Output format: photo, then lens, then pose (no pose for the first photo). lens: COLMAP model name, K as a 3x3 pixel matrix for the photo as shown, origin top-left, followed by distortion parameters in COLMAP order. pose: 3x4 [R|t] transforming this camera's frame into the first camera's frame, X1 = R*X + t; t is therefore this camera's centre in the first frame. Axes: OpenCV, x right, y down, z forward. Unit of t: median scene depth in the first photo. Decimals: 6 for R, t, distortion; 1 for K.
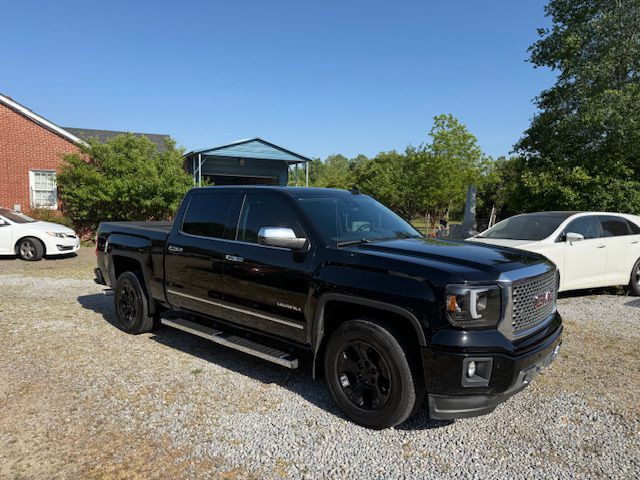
lens RADIAL K [[452.7, 0, 319.2], [0, 452.7, 245.0], [0, 0, 1]] dist [0.036462, -0.044423]
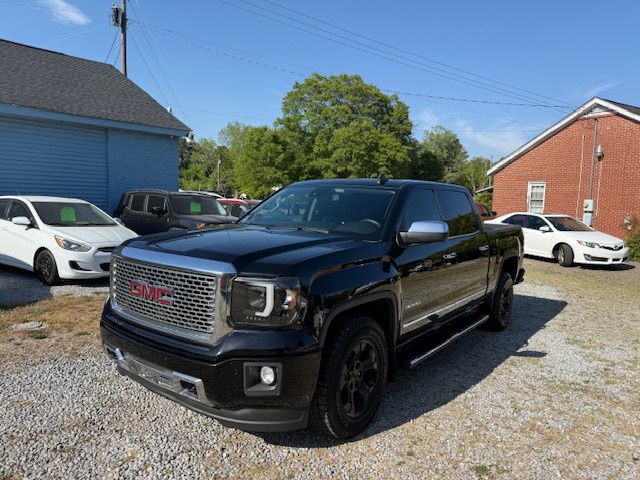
lens RADIAL K [[452.7, 0, 318.9], [0, 452.7, 241.2], [0, 0, 1]] dist [0.036462, -0.044423]
pose [[0.066516, 0.070970, -0.995258, 0.959491], [-0.123440, 0.990390, 0.062373, -0.047647], [0.990120, 0.118706, 0.074637, 0.879810]]
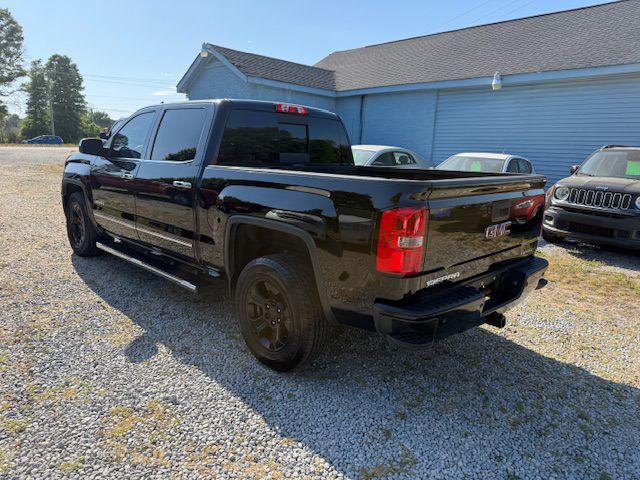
lens RADIAL K [[452.7, 0, 316.7], [0, 452.7, 244.1], [0, 0, 1]] dist [0.036462, -0.044423]
pose [[-0.994745, -0.075709, 0.068929, -0.331903], [-0.052184, 0.954112, 0.294868, -0.152625], [-0.088090, 0.289721, -0.953049, 2.059751]]
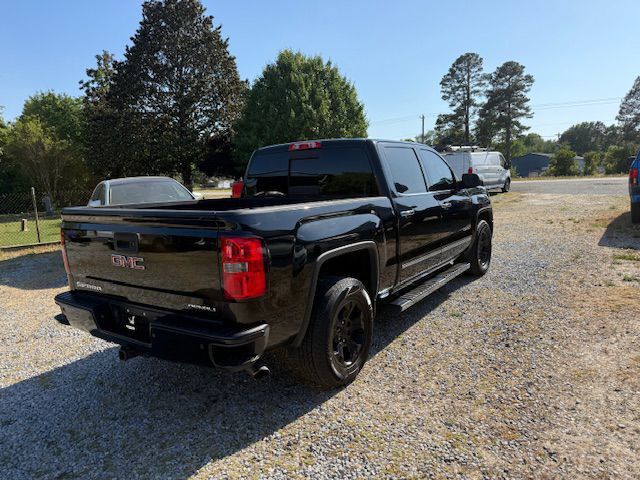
lens RADIAL K [[452.7, 0, 317.2], [0, 452.7, 240.6], [0, 0, 1]] dist [0.036462, -0.044423]
pose [[-0.097755, -0.157374, 0.982689, -1.133079], [0.124032, 0.977793, 0.168928, -0.105843], [-0.987451, 0.138398, -0.076065, 1.266807]]
